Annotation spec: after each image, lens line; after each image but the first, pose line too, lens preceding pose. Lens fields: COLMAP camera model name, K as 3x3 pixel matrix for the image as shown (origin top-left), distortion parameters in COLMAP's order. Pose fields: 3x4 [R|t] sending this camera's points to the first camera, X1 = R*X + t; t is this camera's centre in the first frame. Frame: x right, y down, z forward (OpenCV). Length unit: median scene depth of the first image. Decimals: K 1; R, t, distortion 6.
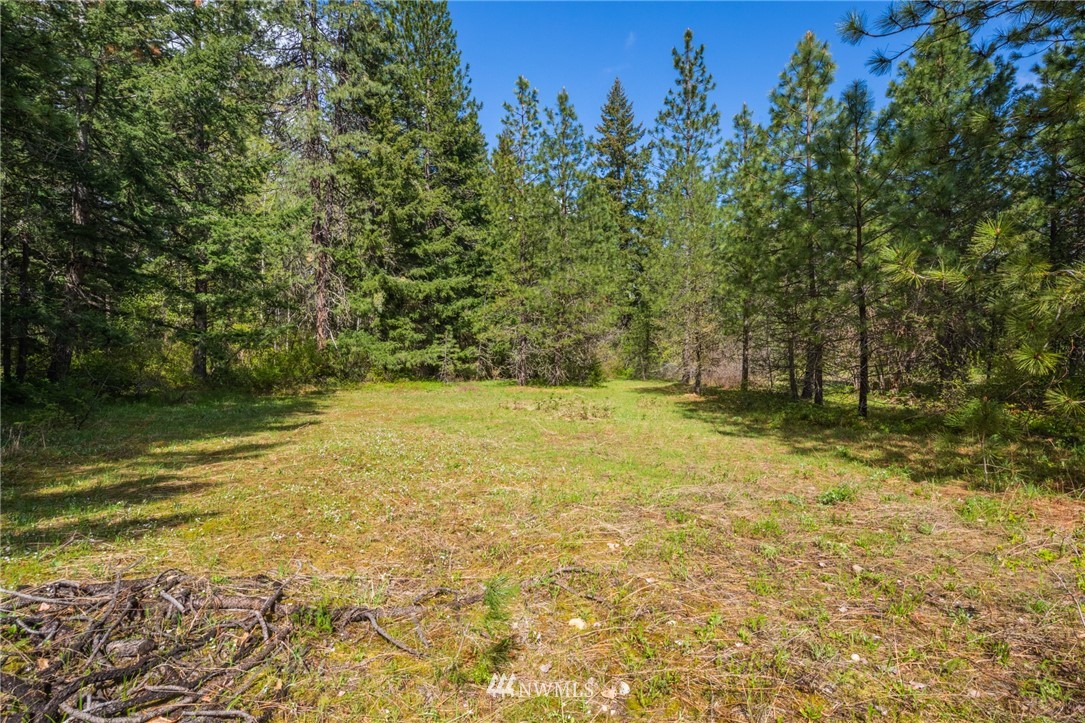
lens RADIAL K [[528.5, 0, 545.1], [0, 528.5, 365.7], [0, 0, 1]] dist [0.011553, -0.003986]
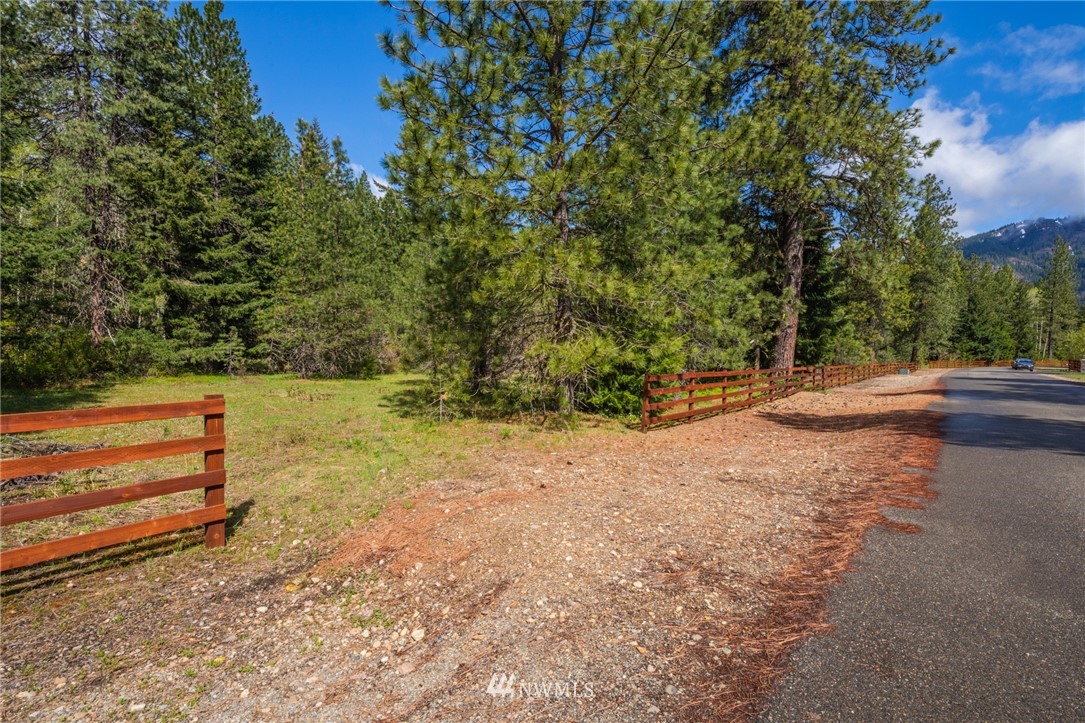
lens RADIAL K [[528.5, 0, 544.4], [0, 528.5, 367.3], [0, 0, 1]] dist [0.011553, -0.003986]
pose [[0.952841, 0.001264, 0.303468, 0.104262], [-0.006737, 0.999833, 0.016987, -0.011661], [-0.303396, -0.018231, 0.952690, -0.280006]]
